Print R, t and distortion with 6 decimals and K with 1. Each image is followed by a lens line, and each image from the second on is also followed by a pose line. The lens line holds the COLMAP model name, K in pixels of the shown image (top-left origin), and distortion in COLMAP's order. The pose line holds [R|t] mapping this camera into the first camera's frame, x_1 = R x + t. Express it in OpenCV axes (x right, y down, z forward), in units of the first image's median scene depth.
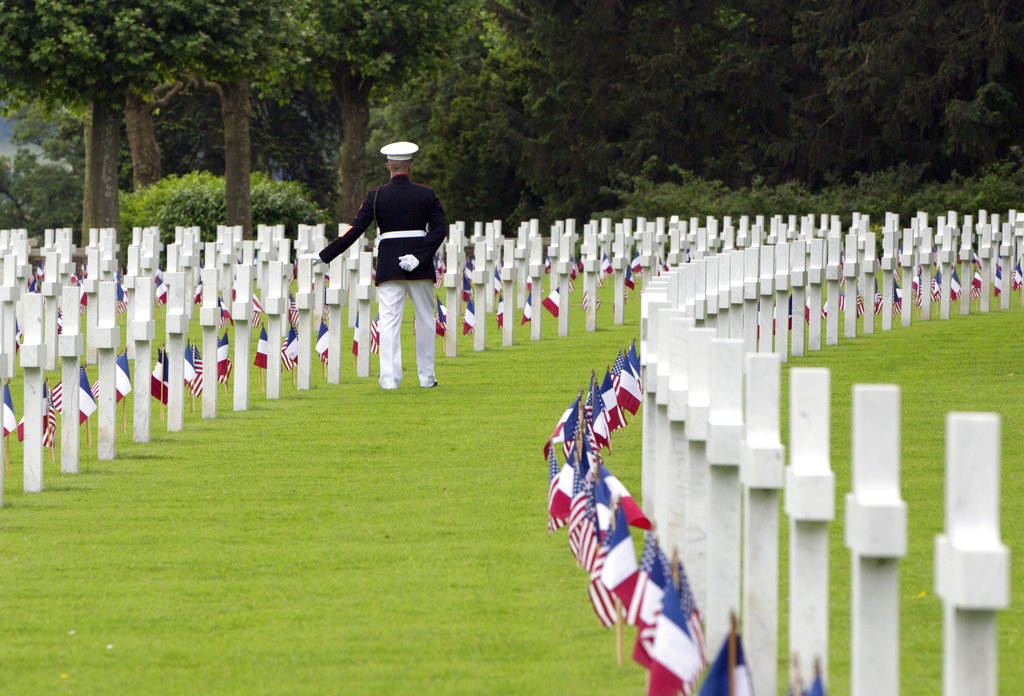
lens RADIAL K [[4838.2, 0, 509.7], [0, 4838.2, 347.5], [0, 0, 1]] dist [1.032504, 0.000000]
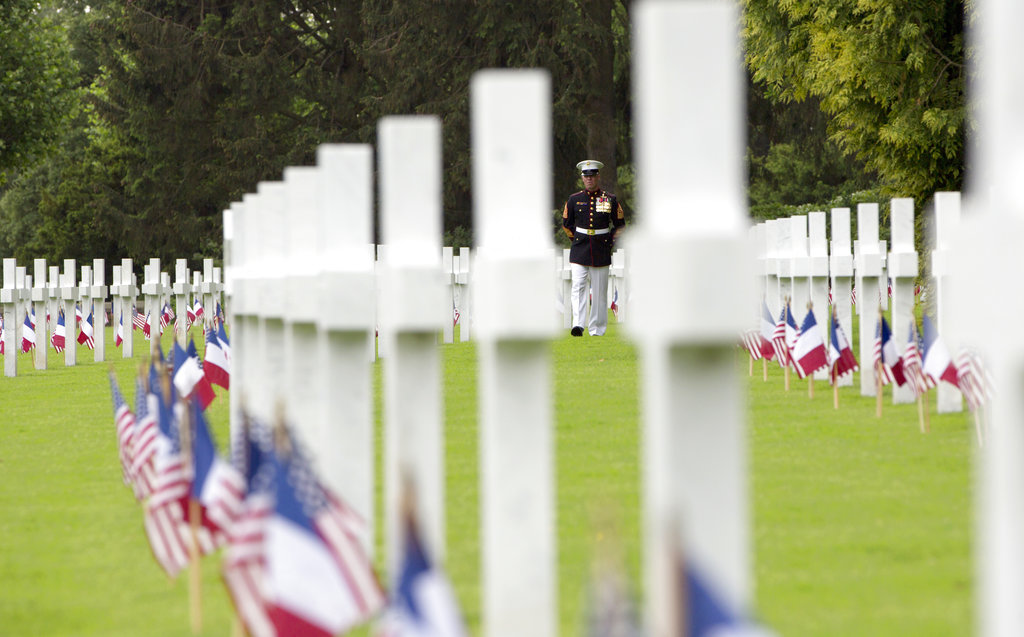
lens RADIAL K [[6238.6, 0, 511.9], [0, 6238.6, 316.5], [0, 0, 1]] dist [2.049386, 0.000000]
pose [[0.997149, -0.020614, 0.072585, -0.013951], [0.019632, 0.999706, 0.014223, -0.038555], [-0.072856, -0.012757, 0.997261, -0.475514]]
